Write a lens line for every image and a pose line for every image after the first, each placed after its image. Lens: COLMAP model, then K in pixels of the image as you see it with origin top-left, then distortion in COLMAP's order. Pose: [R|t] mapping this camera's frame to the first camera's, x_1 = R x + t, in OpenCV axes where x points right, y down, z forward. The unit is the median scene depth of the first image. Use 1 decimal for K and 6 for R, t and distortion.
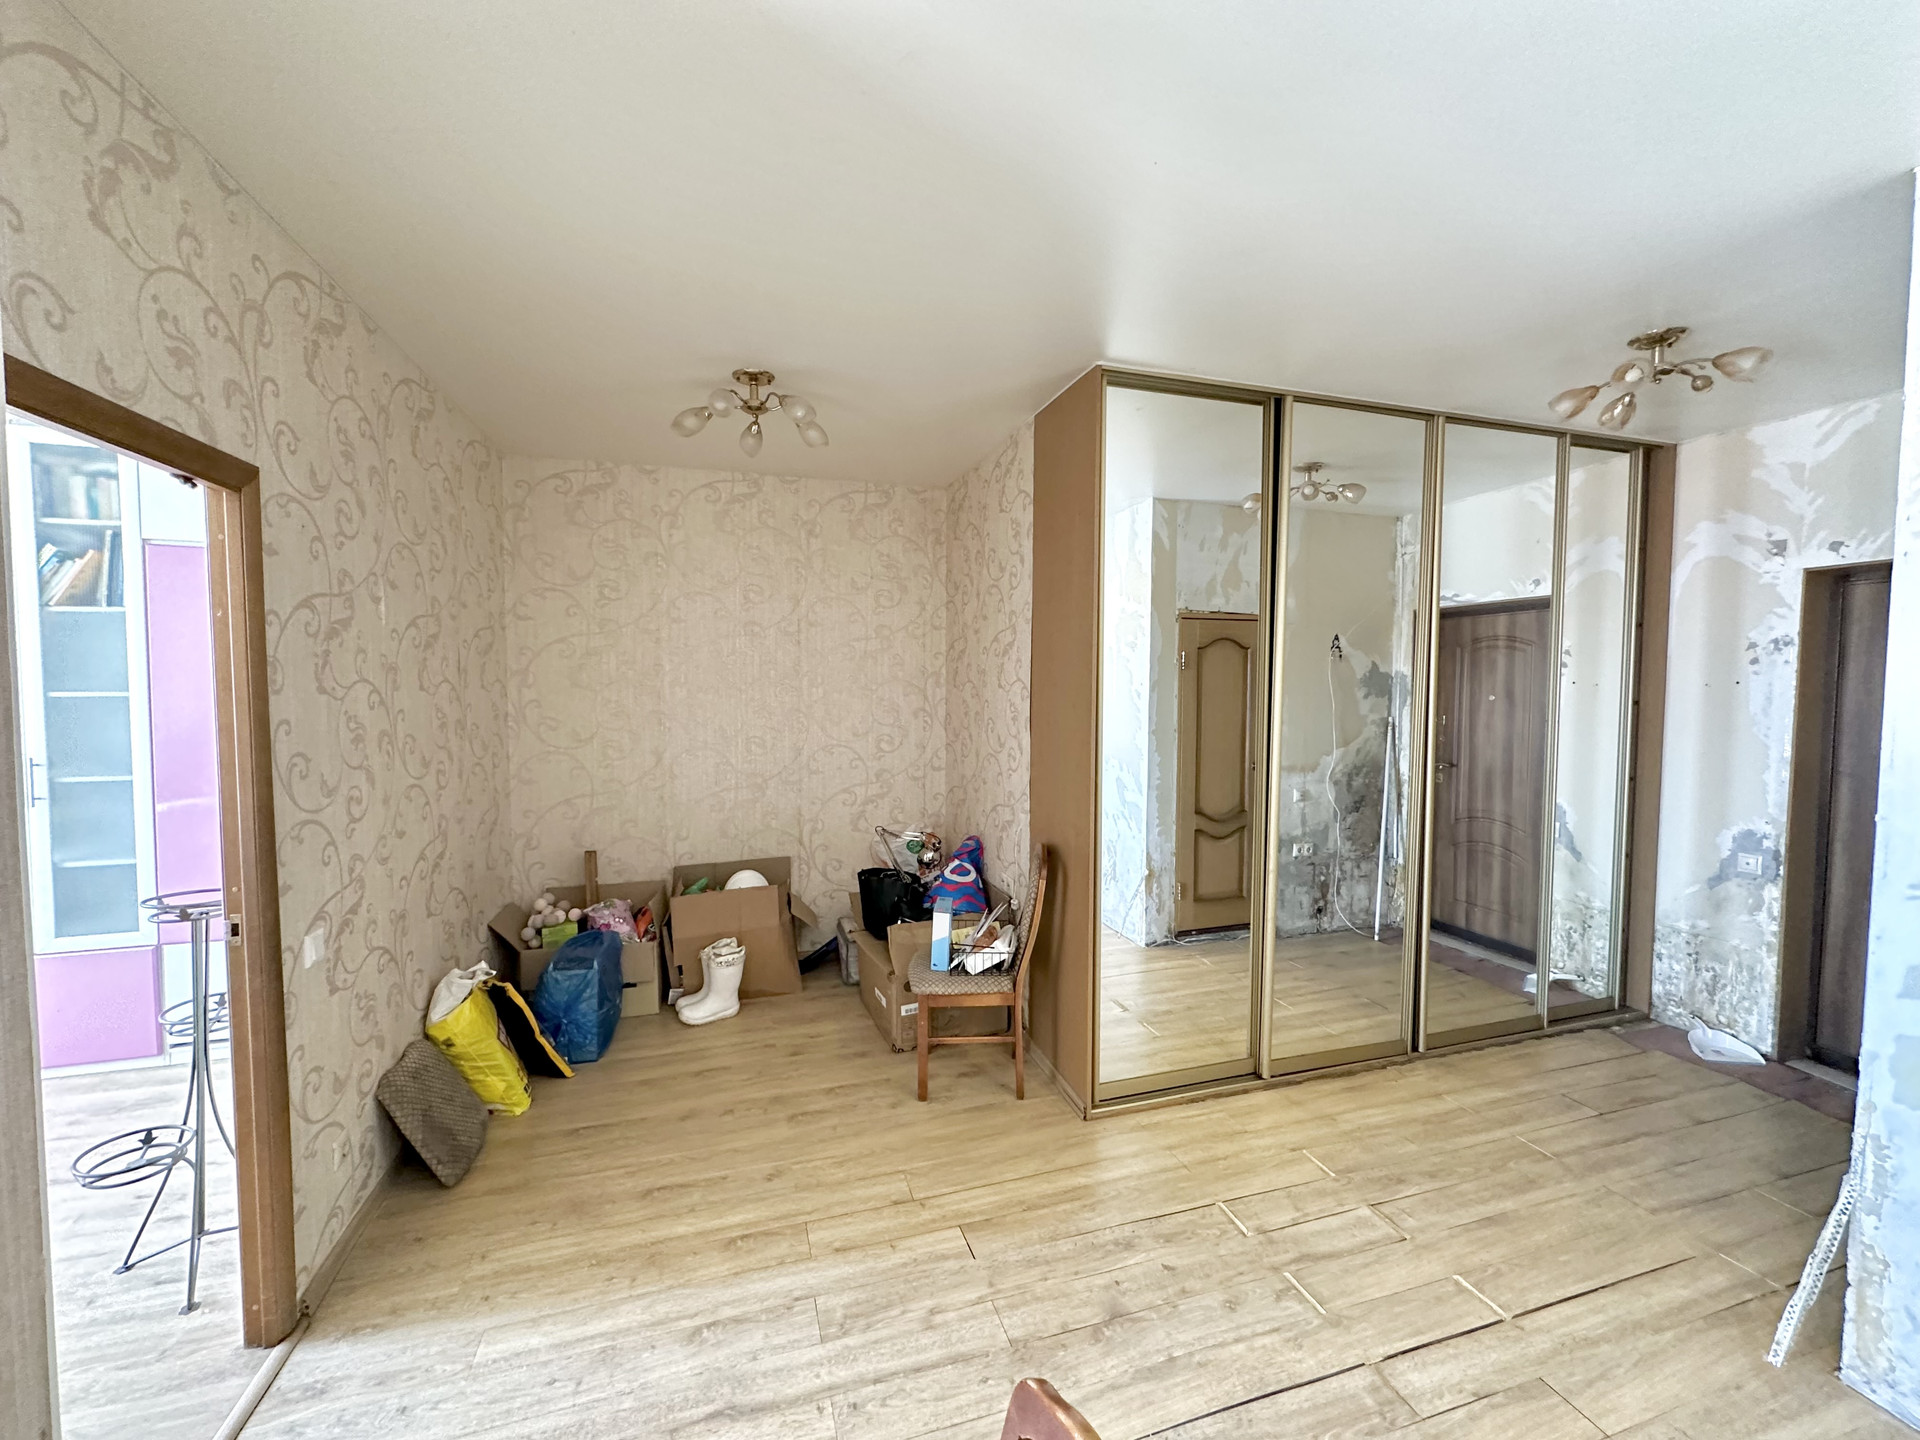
lens RADIAL K [[764.3, 0, 970.6], [0, 764.3, 713.2], [0, 0, 1]] dist [-0.000670, -0.000006]
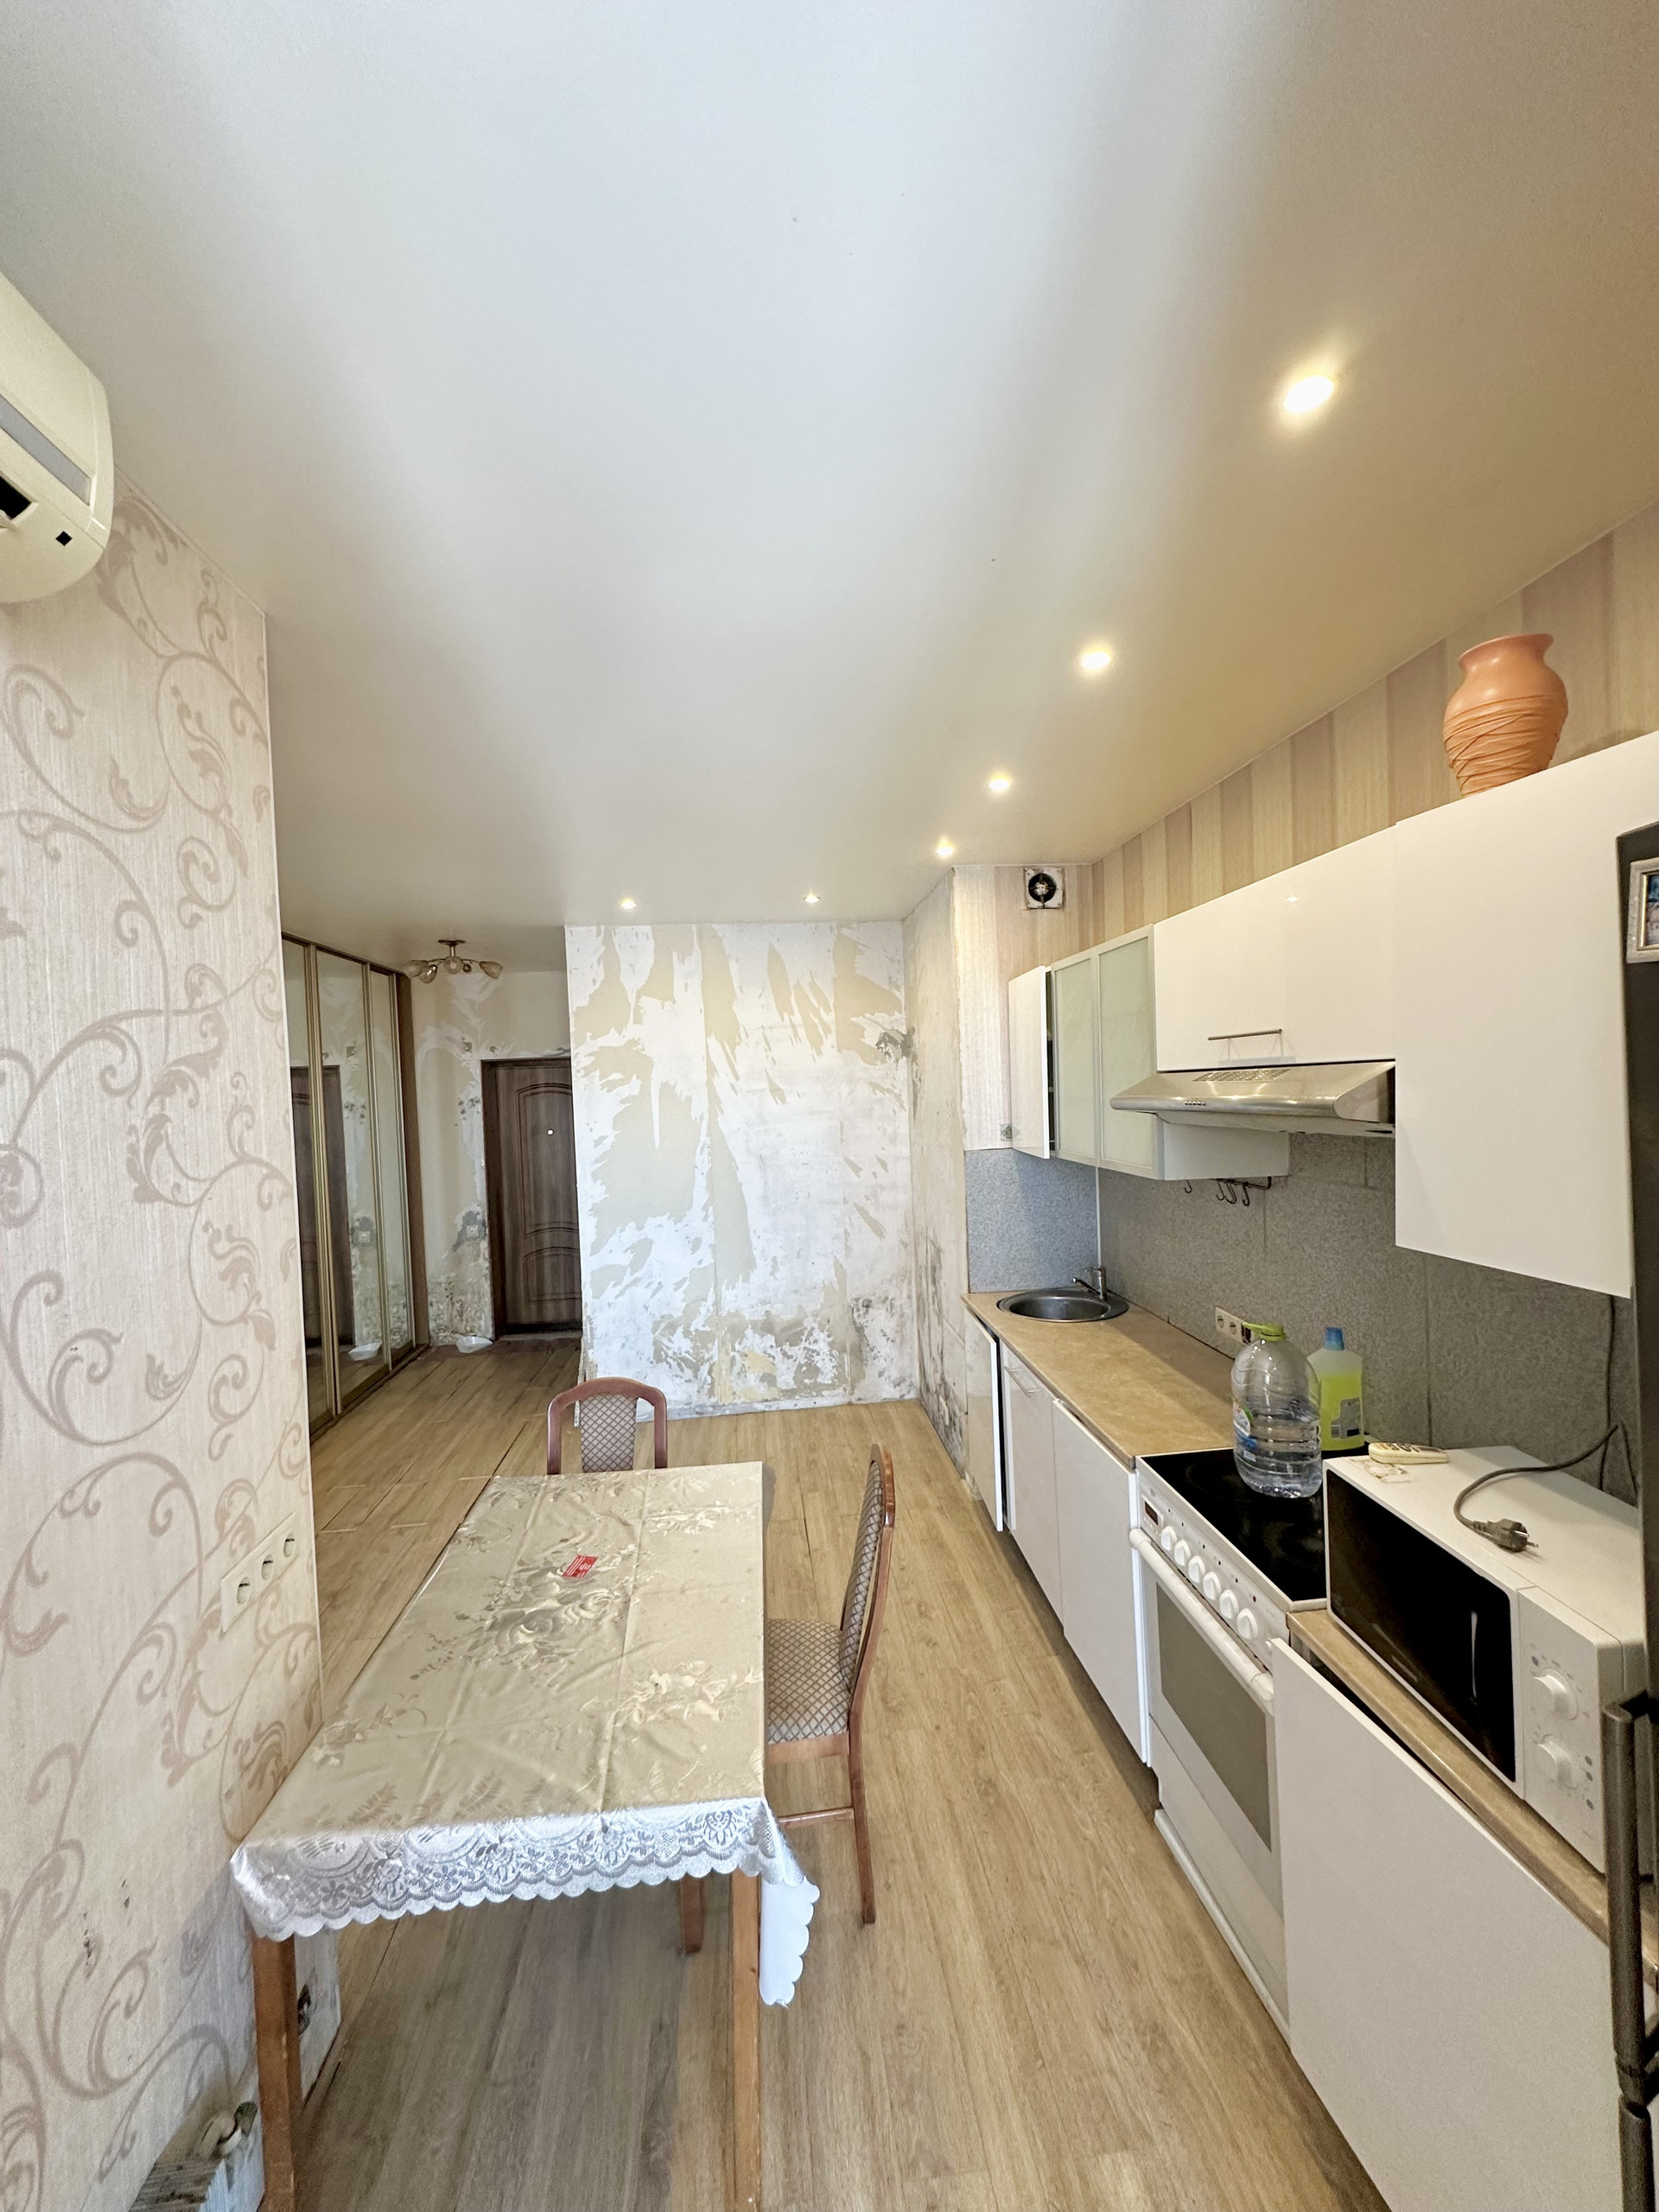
lens RADIAL K [[880.5, 0, 811.3], [0, 880.5, 1110.7], [0, 0, 1]] dist [-0.000670, -0.000006]
pose [[0.221781, -0.043659, 0.974119, -0.774025], [0.084468, 0.996102, 0.025413, -0.060820], [-0.971431, 0.076646, 0.224604, -0.209168]]
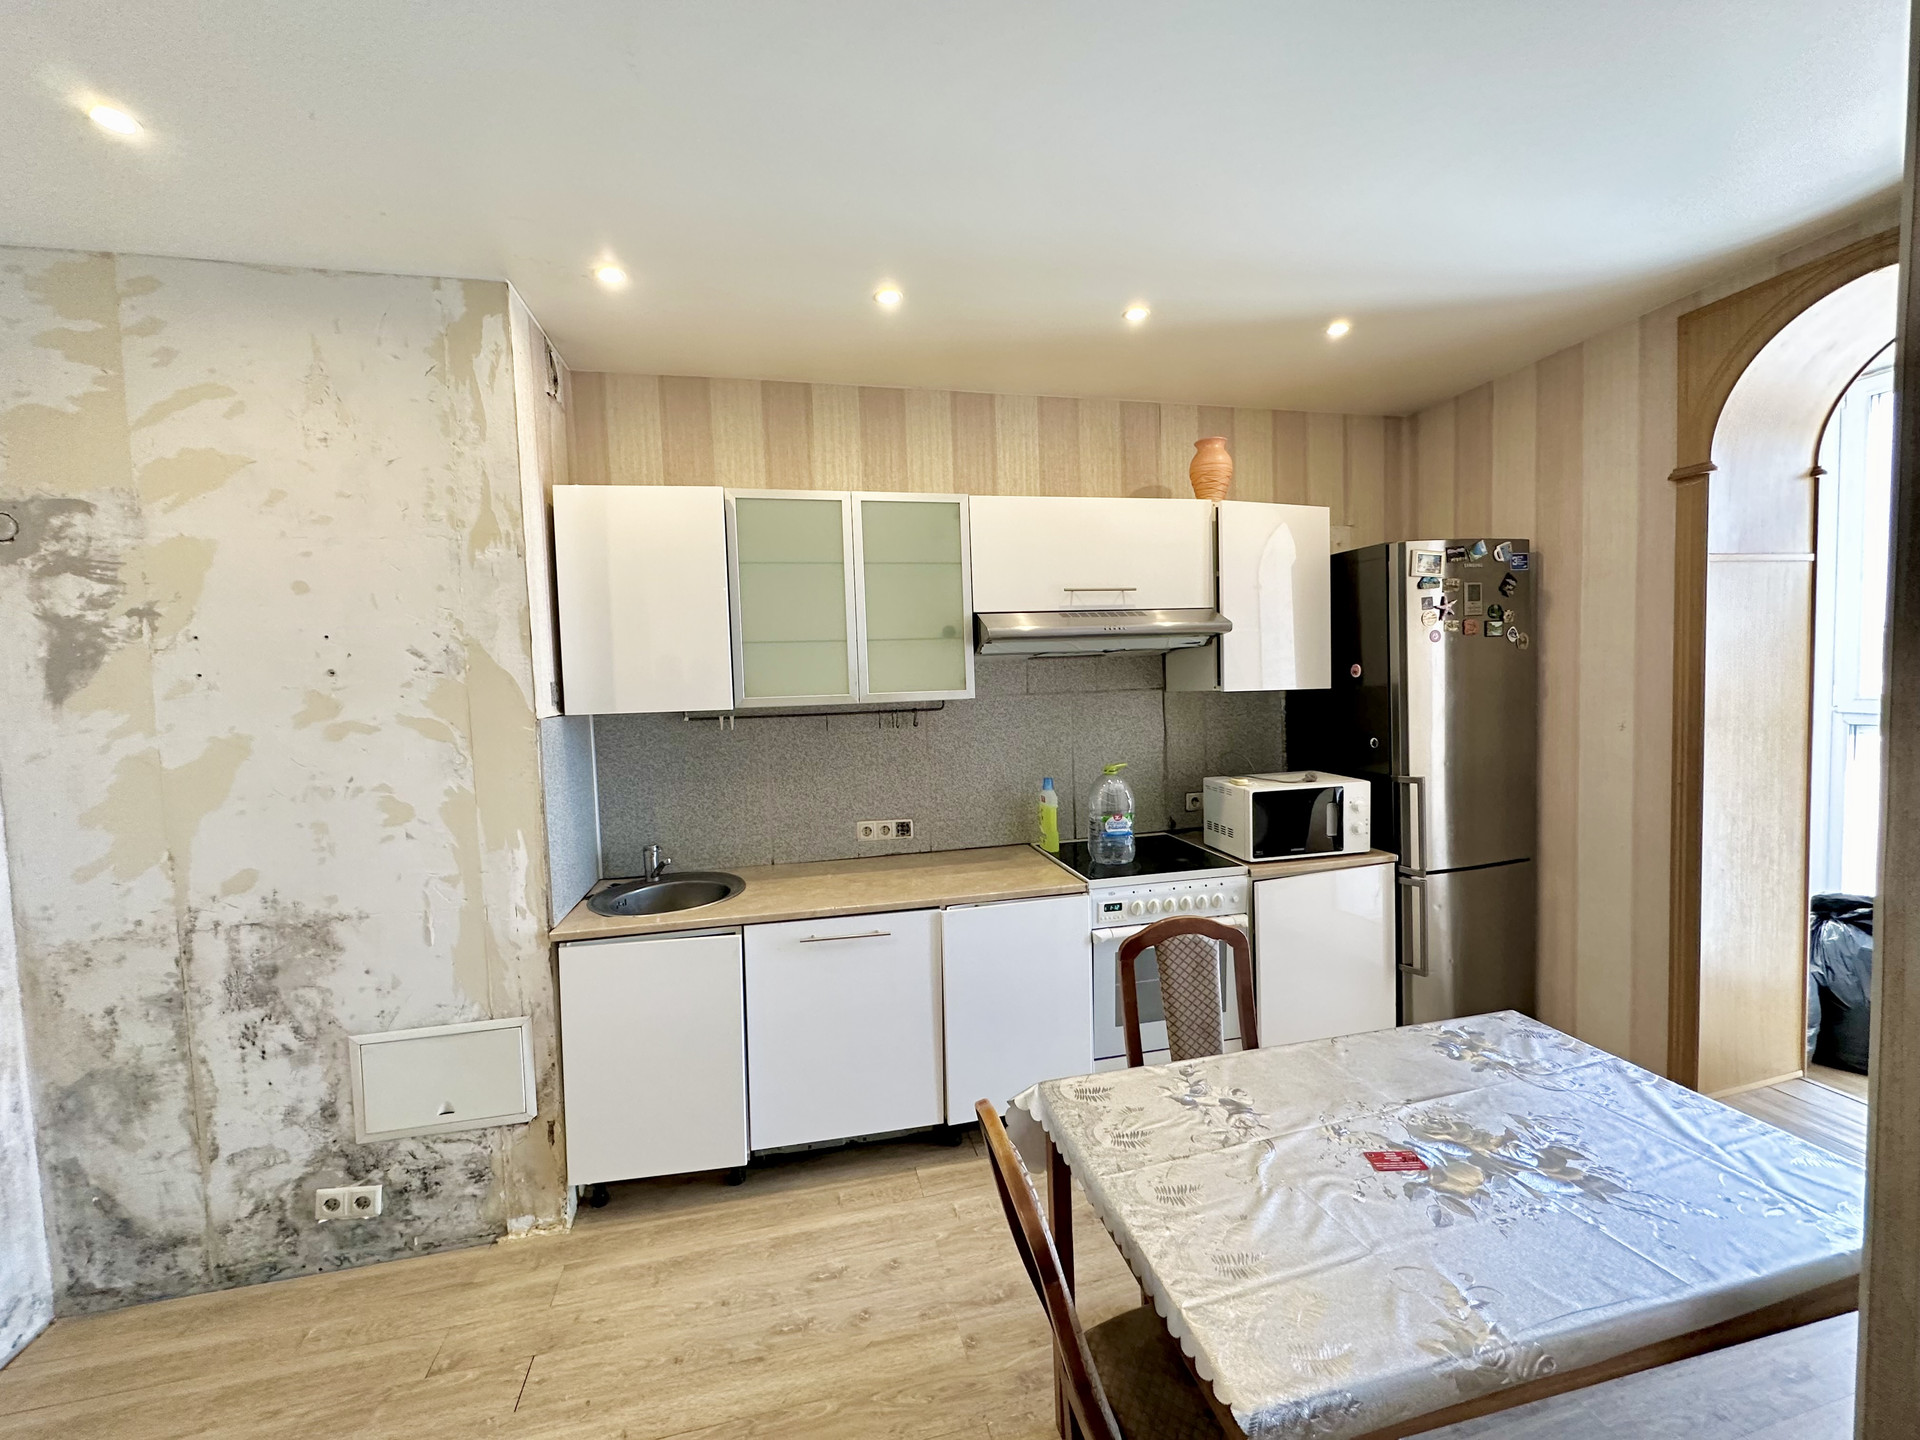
lens RADIAL K [[764.3, 0, 968.8], [0, 764.3, 718.7], [0, 0, 1]] dist [-0.000670, -0.000006]
pose [[-0.996722, 0.030974, 0.074735, 0.006477], [0.038842, 0.993582, 0.106238, -0.023440], [-0.070965, 0.108793, -0.991528, 0.547299]]
